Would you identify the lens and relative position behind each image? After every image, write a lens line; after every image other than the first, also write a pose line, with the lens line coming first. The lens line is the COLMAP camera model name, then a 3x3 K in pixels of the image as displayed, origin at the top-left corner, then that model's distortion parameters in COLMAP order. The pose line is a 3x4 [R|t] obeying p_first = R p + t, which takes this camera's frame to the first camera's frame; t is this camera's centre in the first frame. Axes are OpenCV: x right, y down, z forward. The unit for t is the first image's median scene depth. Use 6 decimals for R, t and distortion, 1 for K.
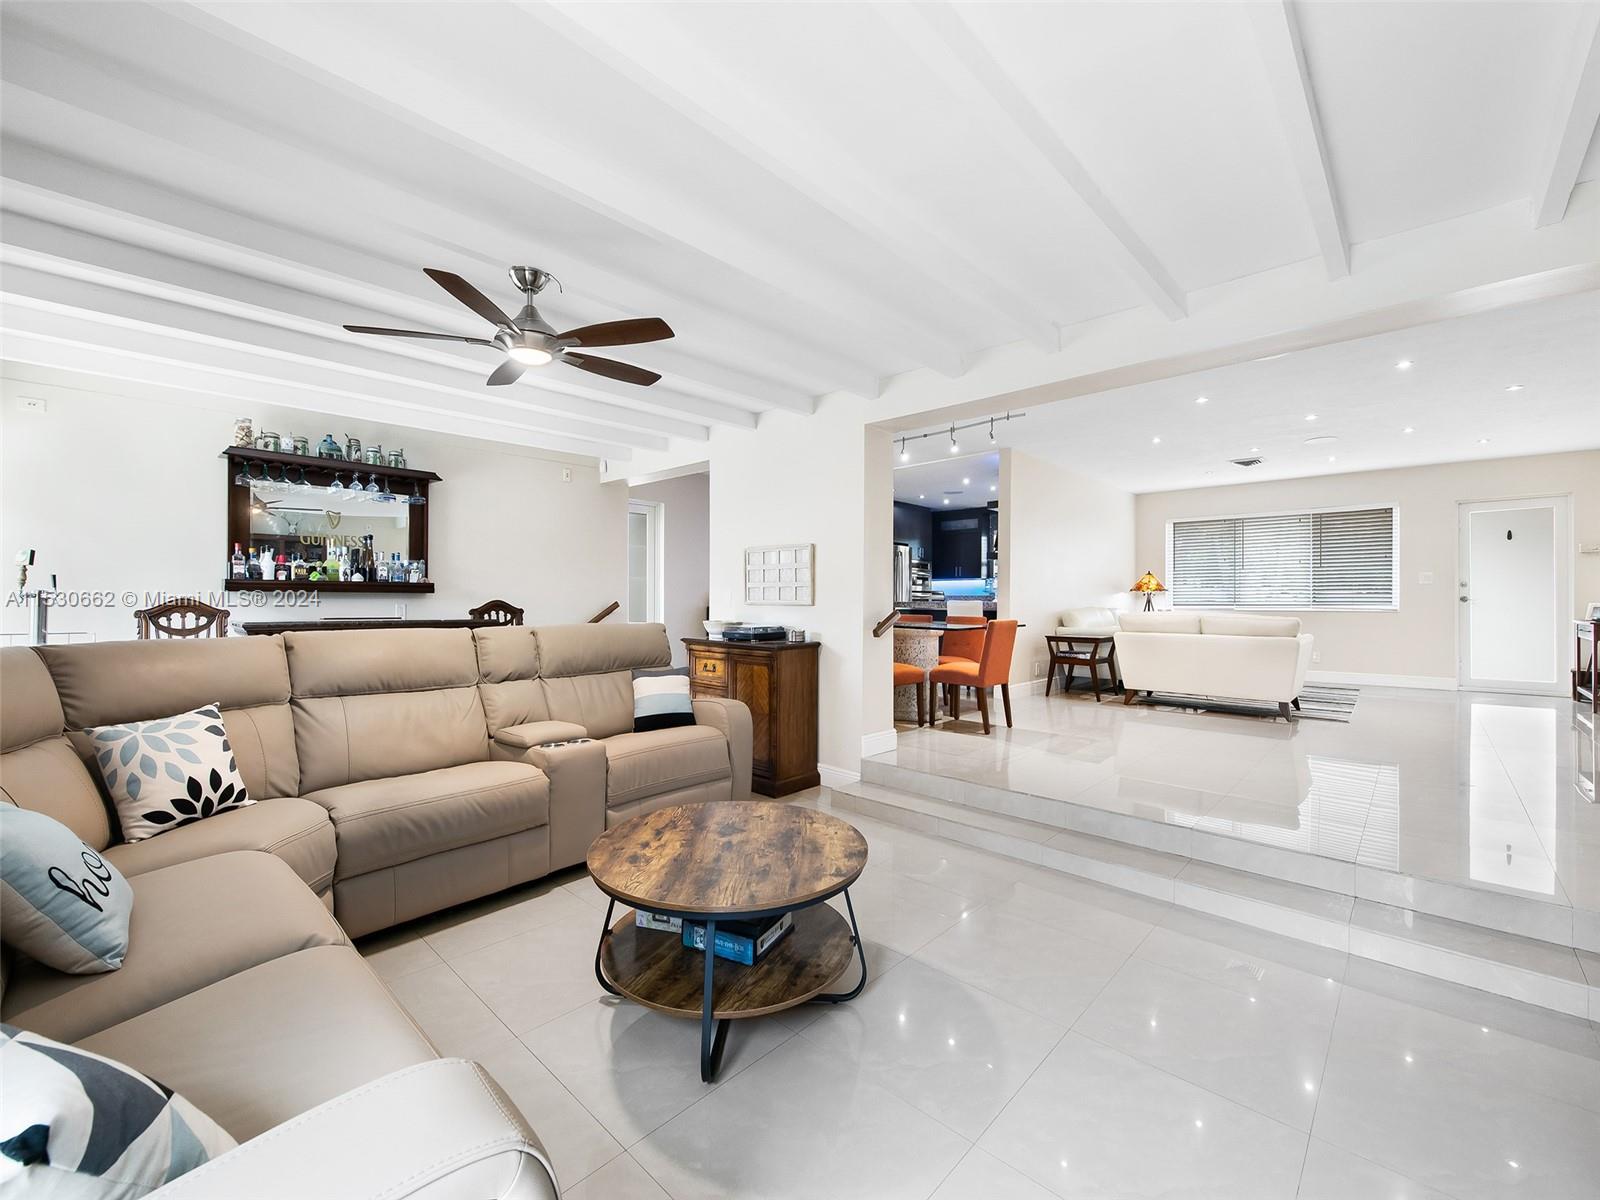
lens RADIAL K [[663.4, 0, 800.0], [0, 663.4, 600.0], [0, 0, 1]] dist [-0.002153, -0.000019]
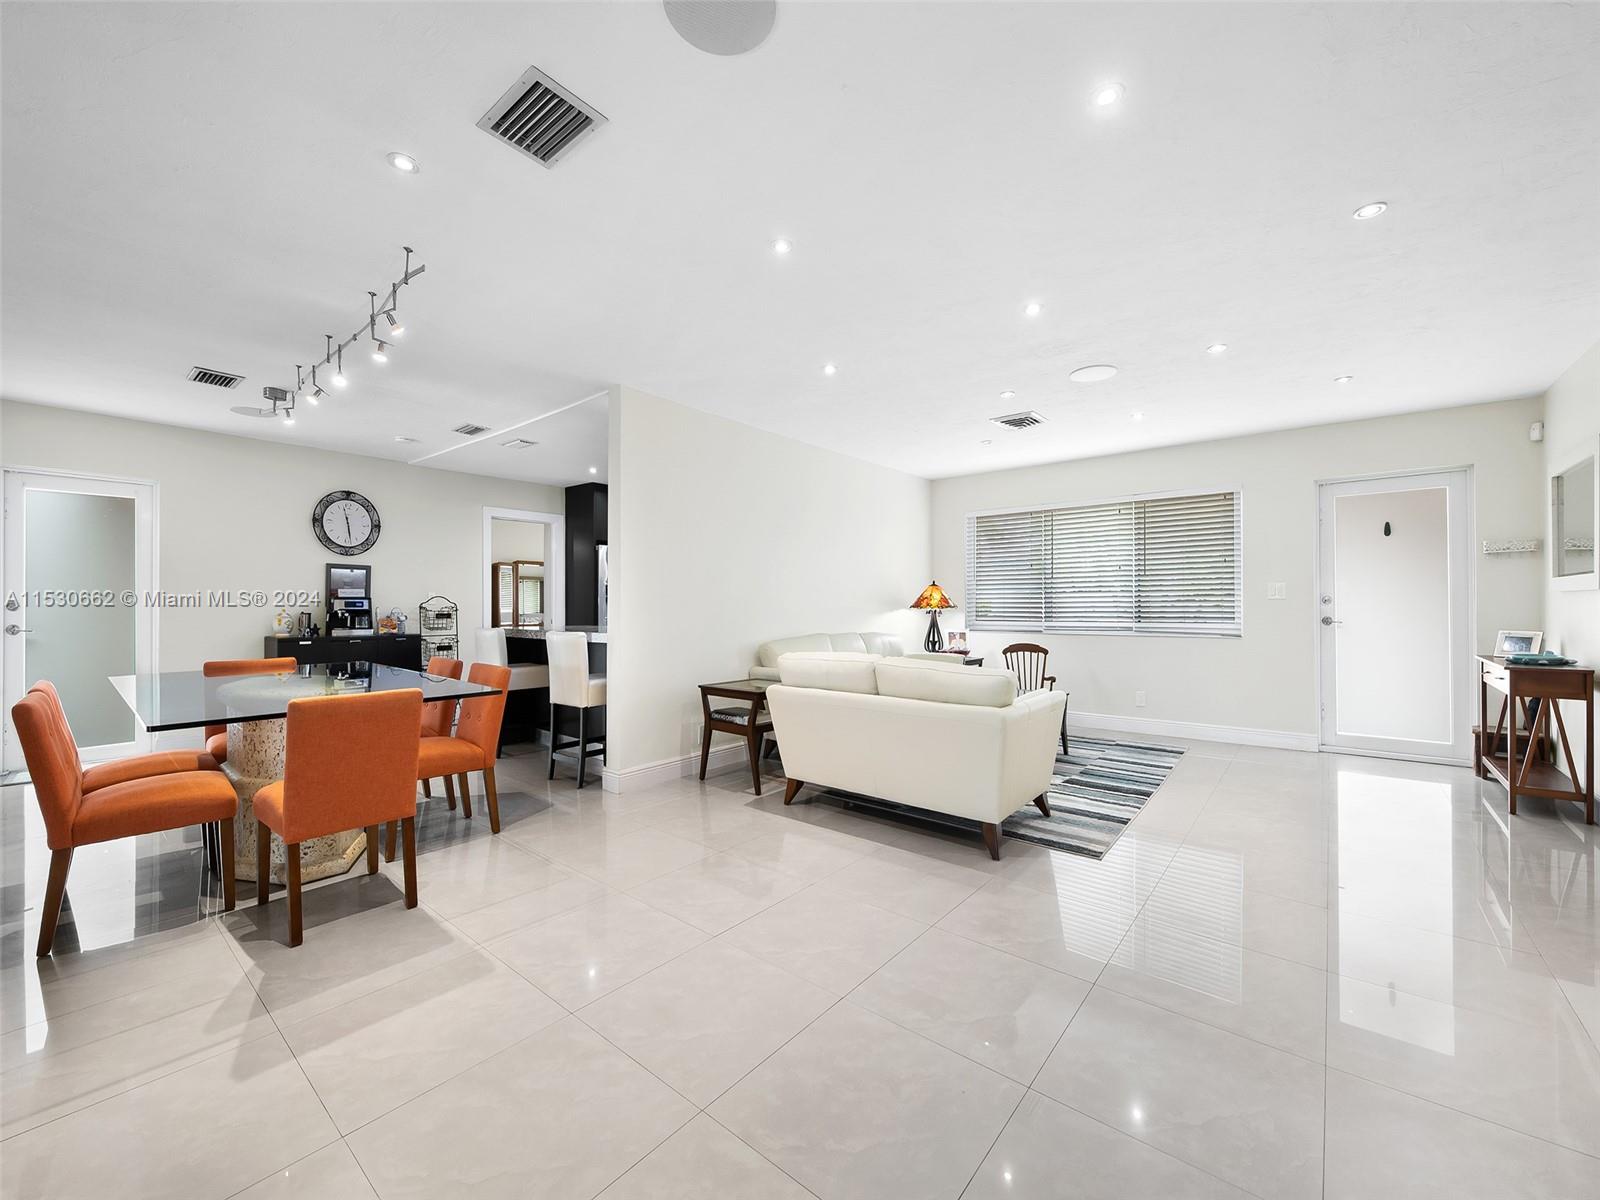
lens RADIAL K [[640.7, 0, 796.7], [0, 640.7, 604.7], [0, 0, 1]] dist [0.000431, -0.000108]
pose [[0.998322, -0.005962, 0.057603, 0.471426], [0.006020, 0.999982, -0.000837, -0.024782], [-0.057597, 0.001182, 0.998339, 0.414475]]
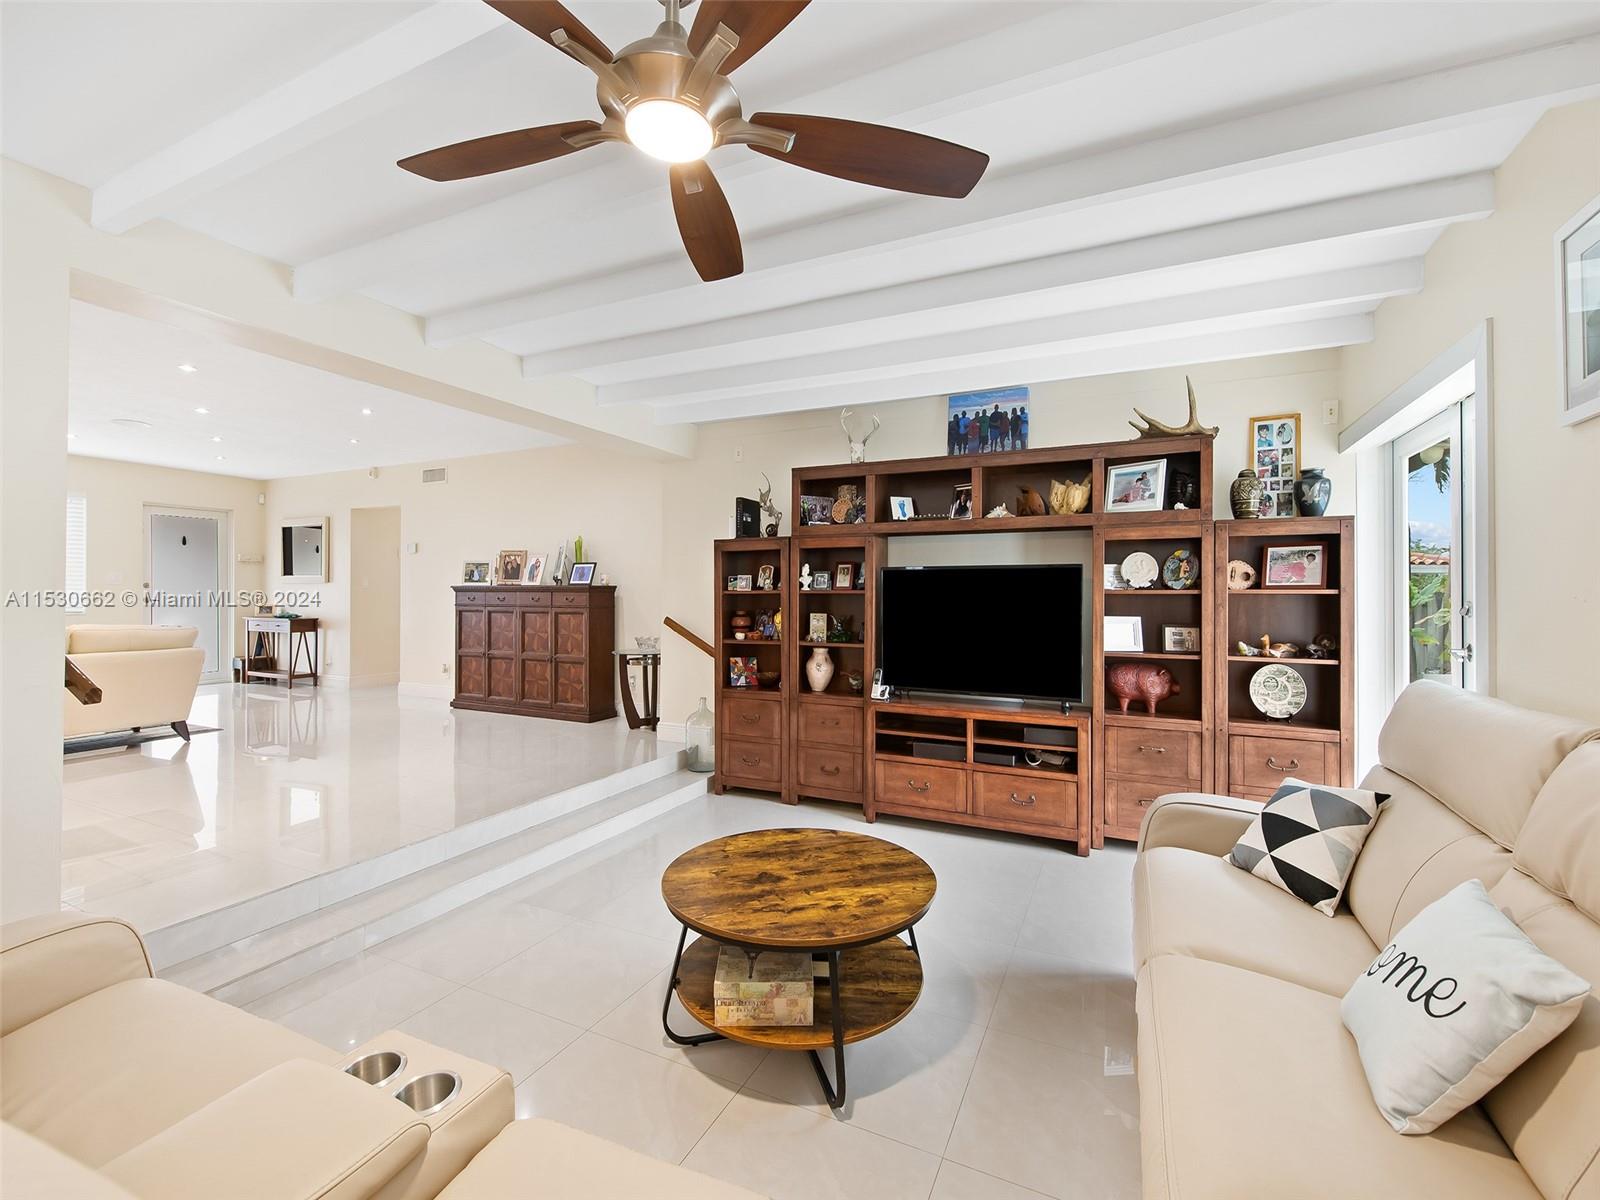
lens RADIAL K [[709.5, 0, 791.0], [0, 709.5, 589.2], [0, 0, 1]] dist [-0.001117, -0.000159]
pose [[-0.300252, -0.000085, 0.953860, -0.384098], [-0.002545, 0.999997, -0.000712, -0.022759], [-0.953857, -0.002642, -0.300251, 0.452693]]
